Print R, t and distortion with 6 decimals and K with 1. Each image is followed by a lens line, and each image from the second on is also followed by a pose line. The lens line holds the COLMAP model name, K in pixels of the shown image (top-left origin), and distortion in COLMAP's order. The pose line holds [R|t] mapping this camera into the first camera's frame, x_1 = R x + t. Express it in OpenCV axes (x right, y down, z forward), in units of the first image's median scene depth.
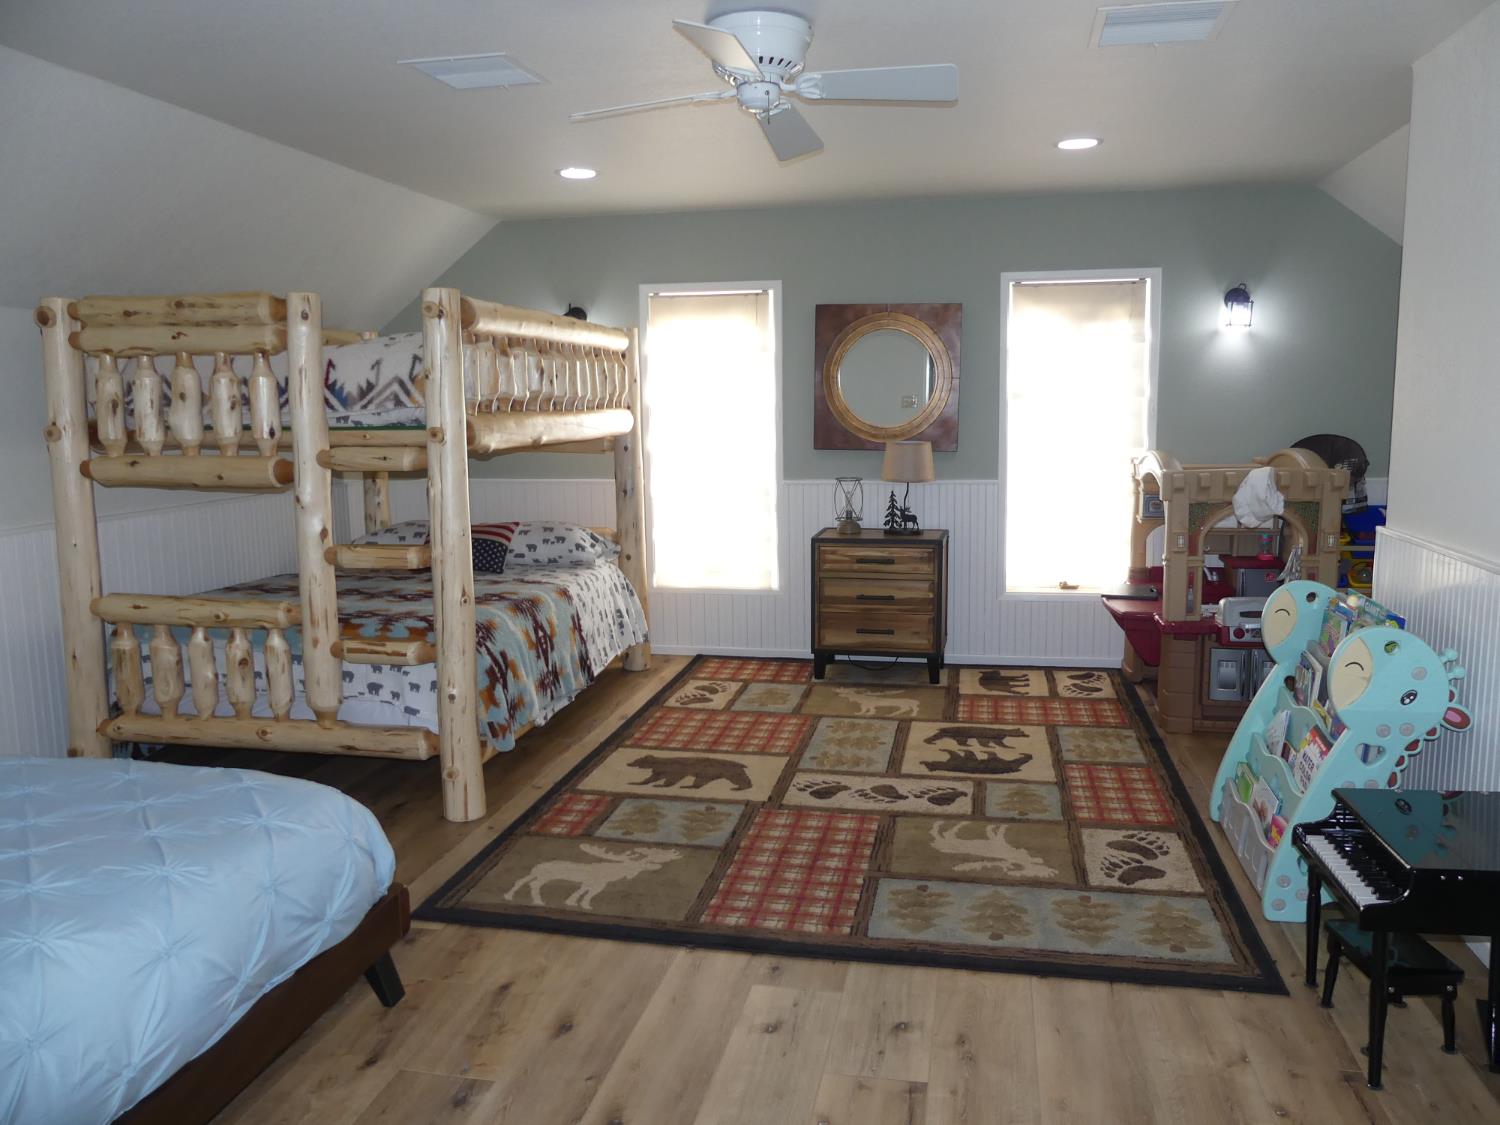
lens RADIAL K [[1120.1, 0, 750.0], [0, 1120.1, 562.5], [0, 0, 1]] dist [-0.093277, 0.160824]
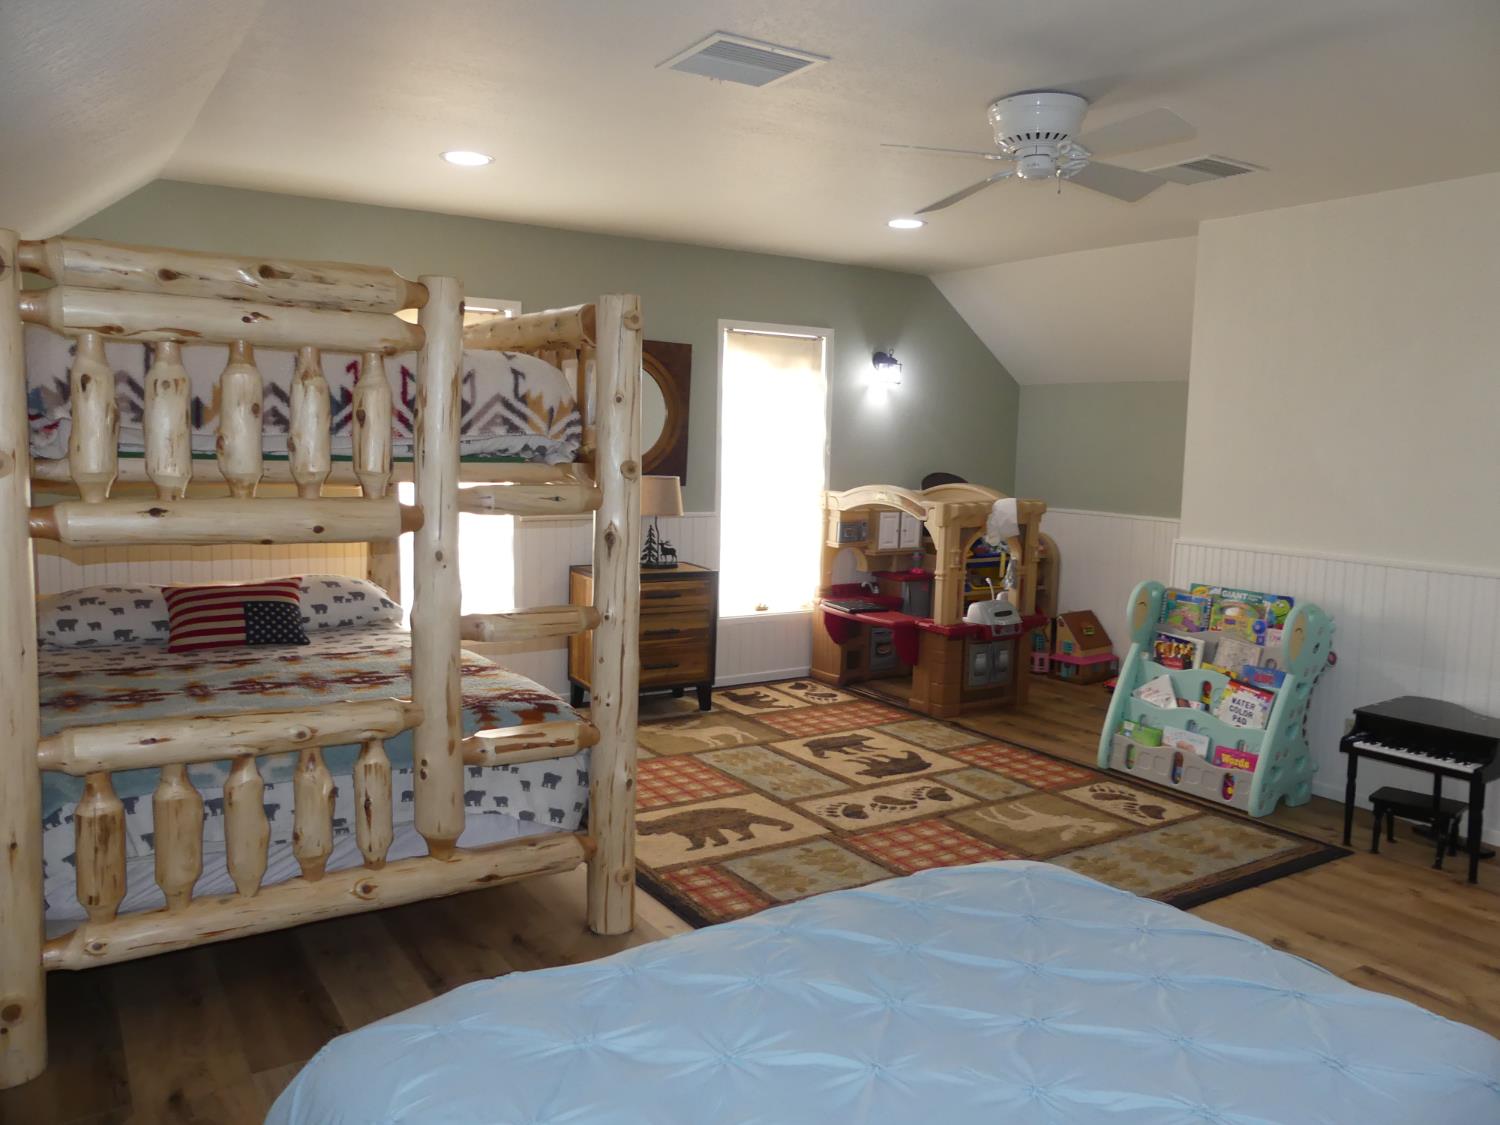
lens RADIAL K [[1126.4, 0, 752.9], [0, 1126.4, 556.5], [0, 0, 1]] dist [-0.049656, 0.040465]
pose [[0.715009, -0.045201, 0.697652, -0.716540], [0.066761, 0.997762, -0.003776, -0.036351], [-0.695920, 0.049276, 0.716427, 0.294325]]
